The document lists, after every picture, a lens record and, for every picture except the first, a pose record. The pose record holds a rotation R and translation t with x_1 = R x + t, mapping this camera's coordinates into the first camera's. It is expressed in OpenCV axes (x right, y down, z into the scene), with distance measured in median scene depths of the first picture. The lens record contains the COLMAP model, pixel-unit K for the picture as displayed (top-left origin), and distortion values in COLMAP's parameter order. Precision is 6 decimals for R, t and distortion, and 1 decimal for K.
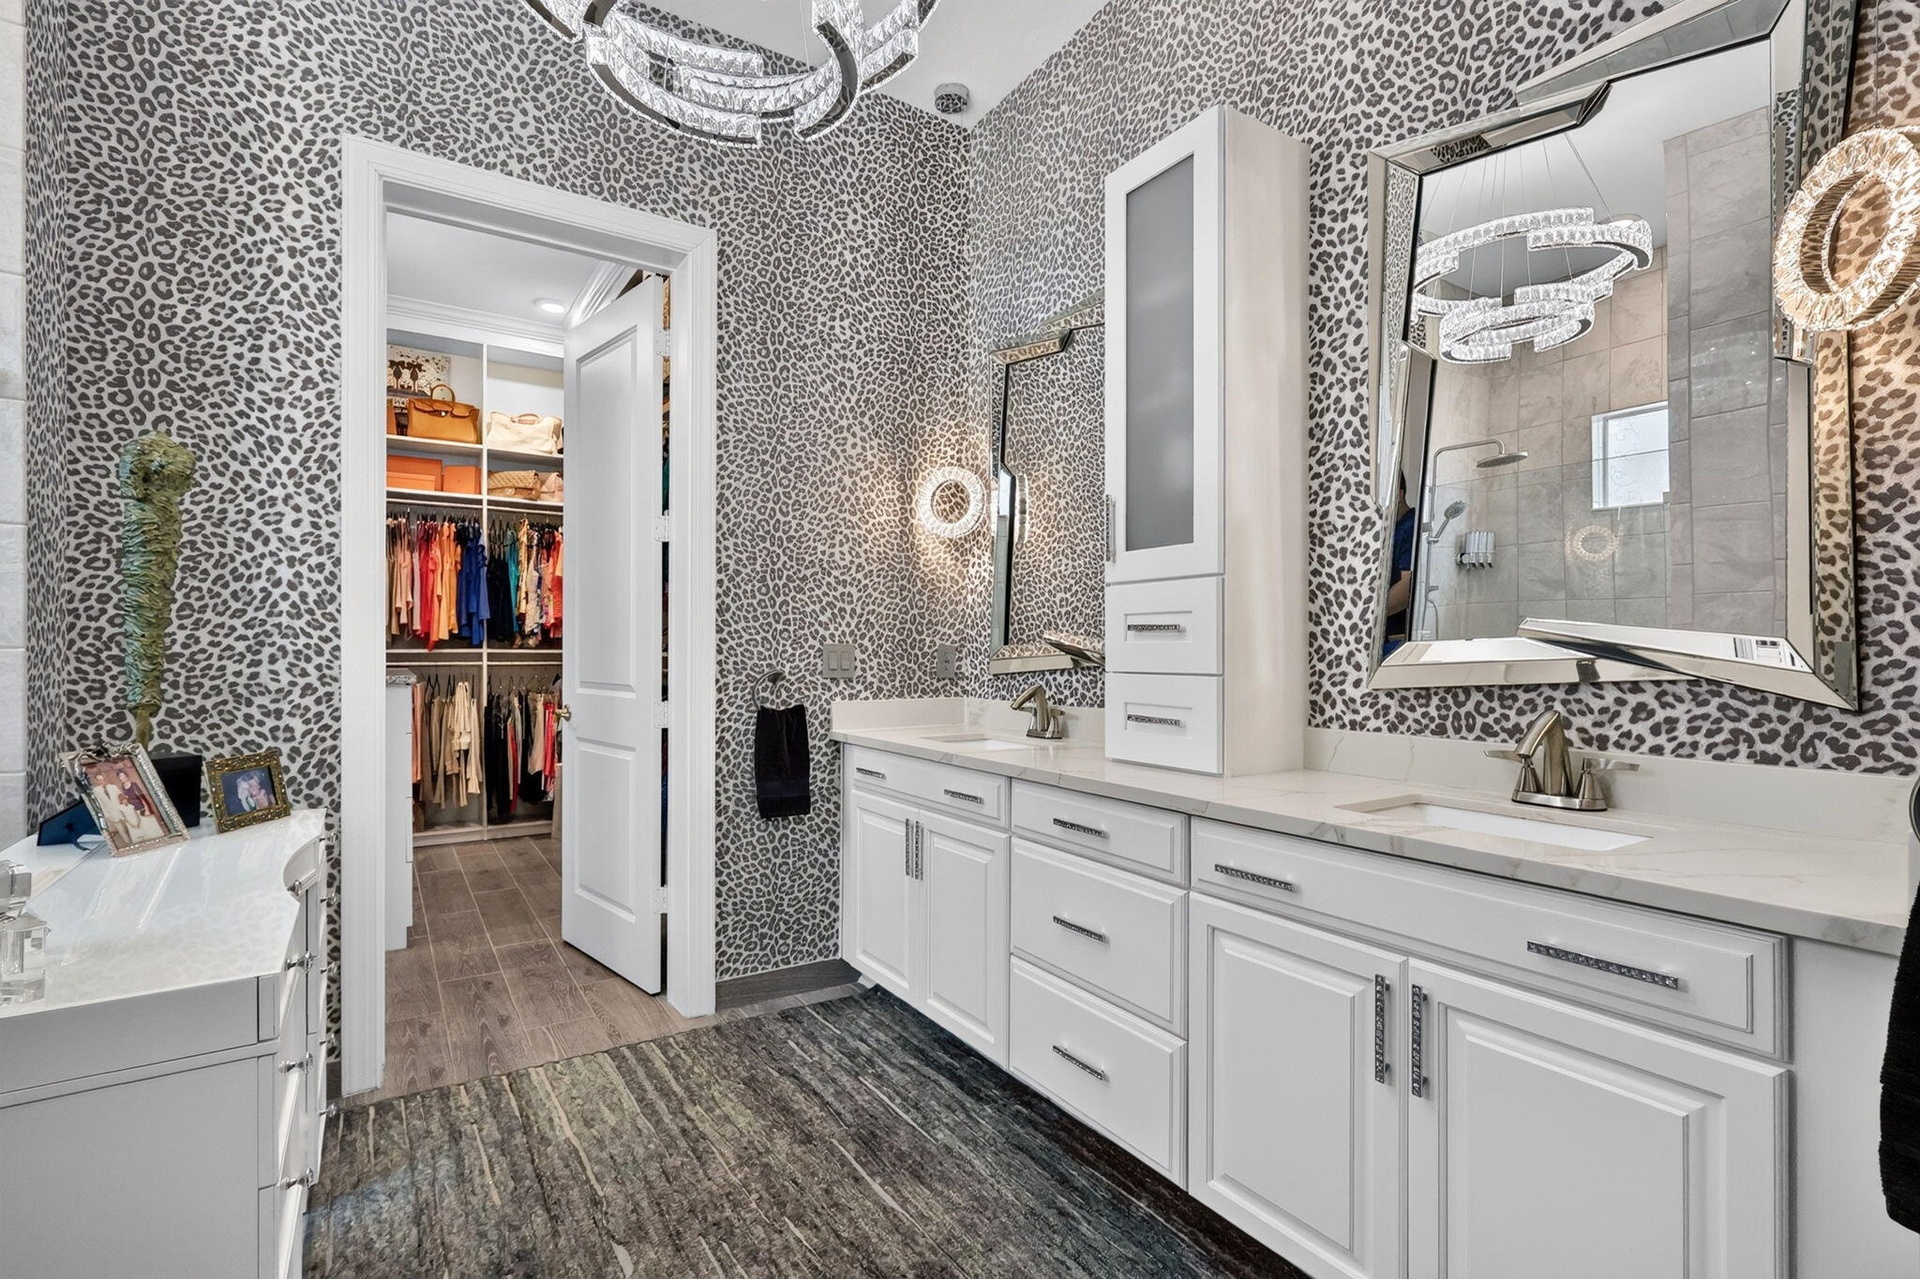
lens RADIAL K [[893.2, 0, 962.3], [0, 893.2, 640.0], [0, 0, 1]] dist [-0.003039, -0.000506]
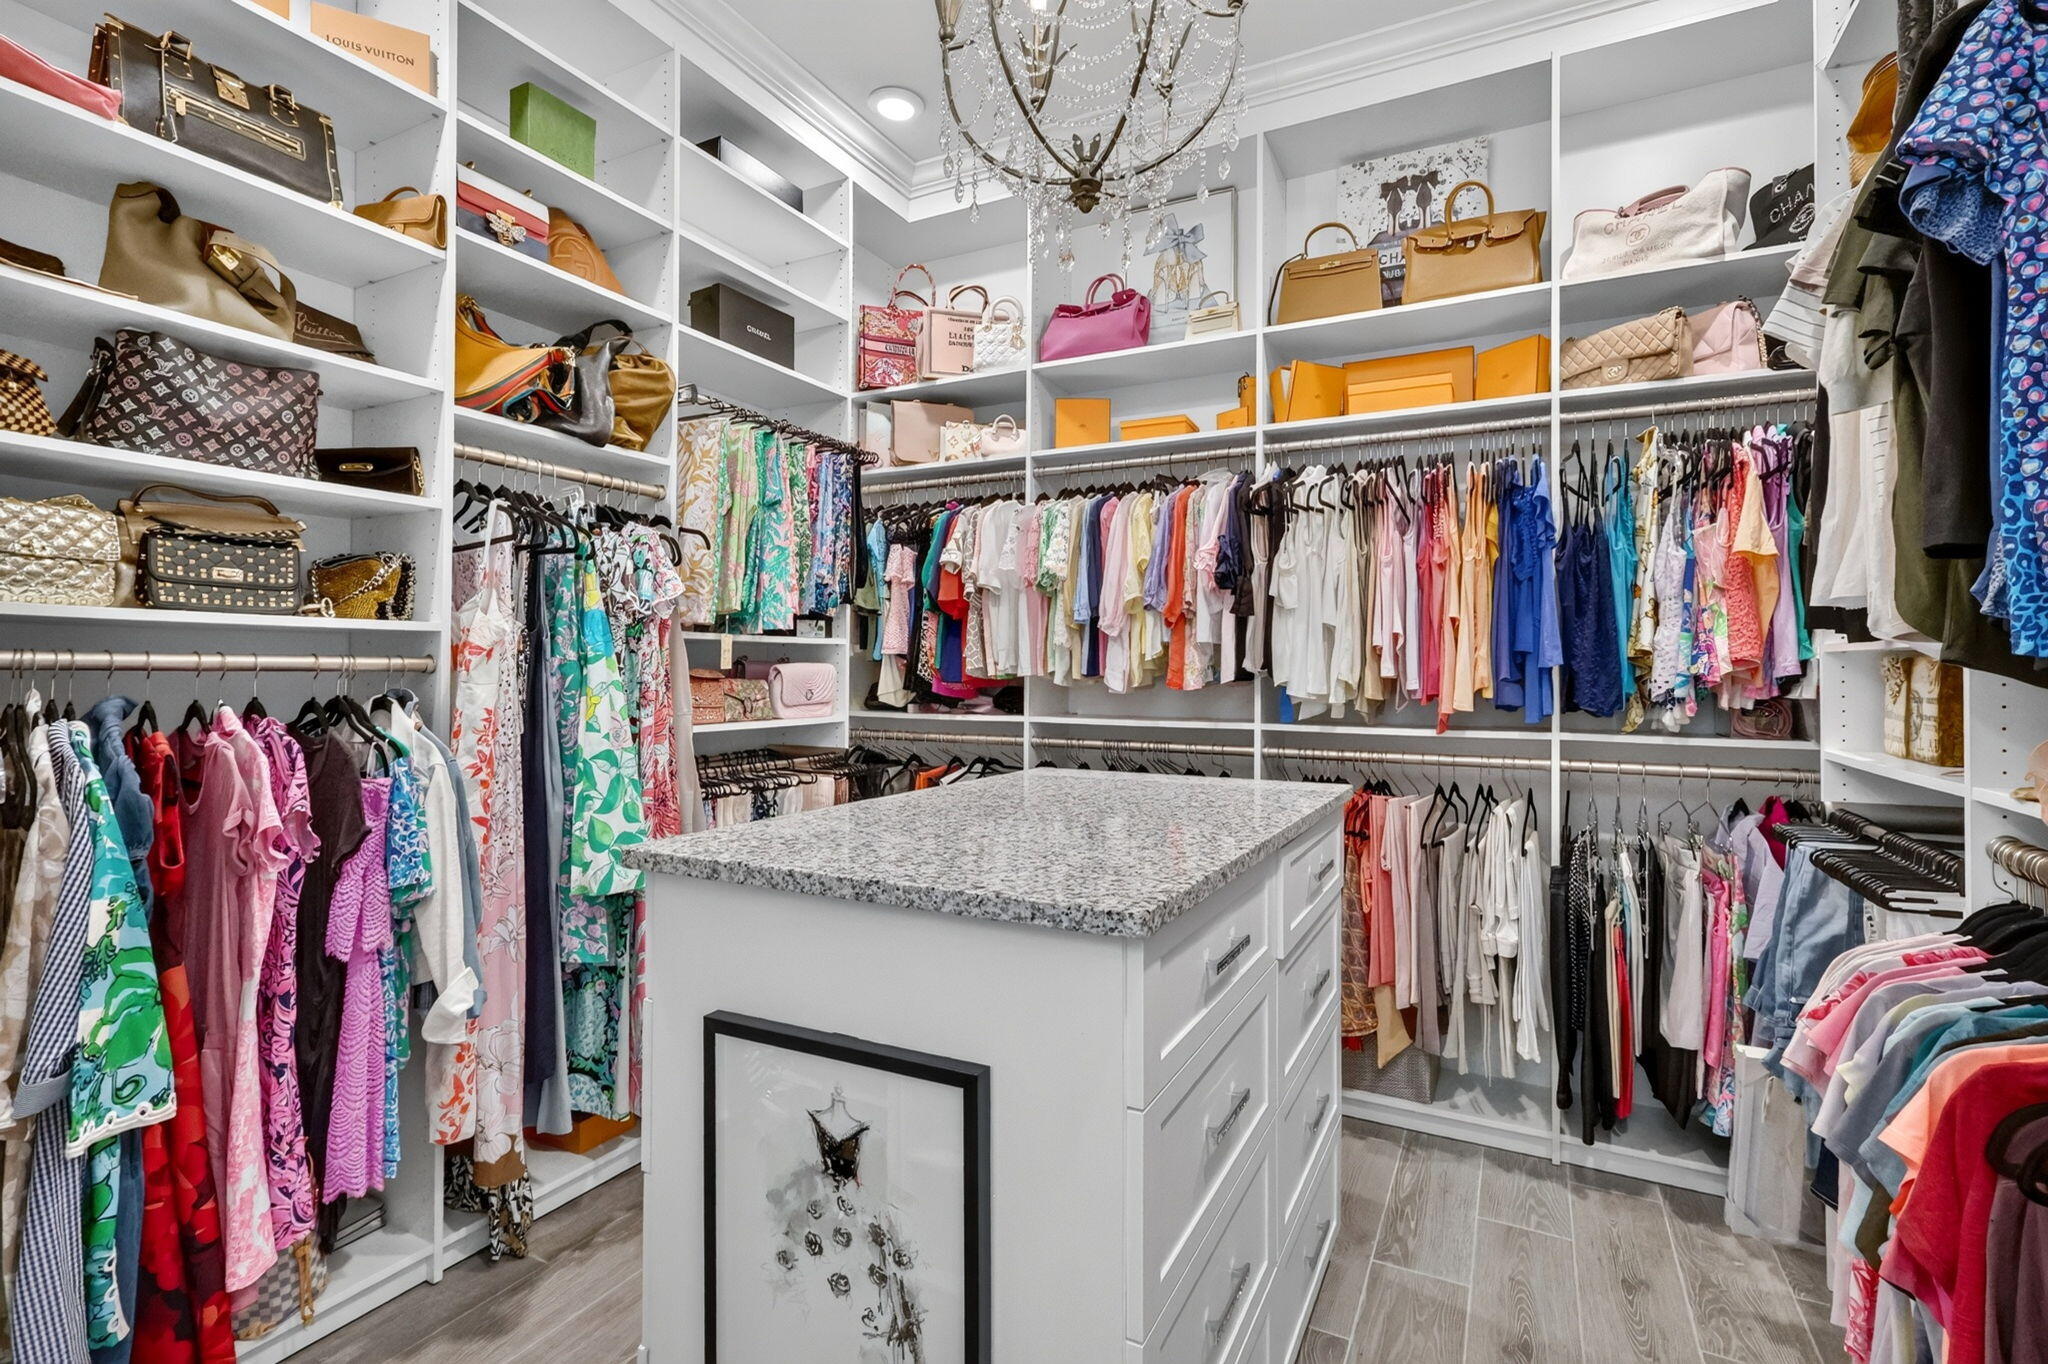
lens RADIAL K [[952.7, 0, 1027.8], [0, 952.7, 673.5], [0, 0, 1]] dist [-0.003039, -0.000506]
pose [[0.492351, 0.000333, -0.870397, -0.250483], [0.004359, 0.999986, 0.002848, -0.021907], [0.870386, -0.005196, 0.492343, 0.535987]]
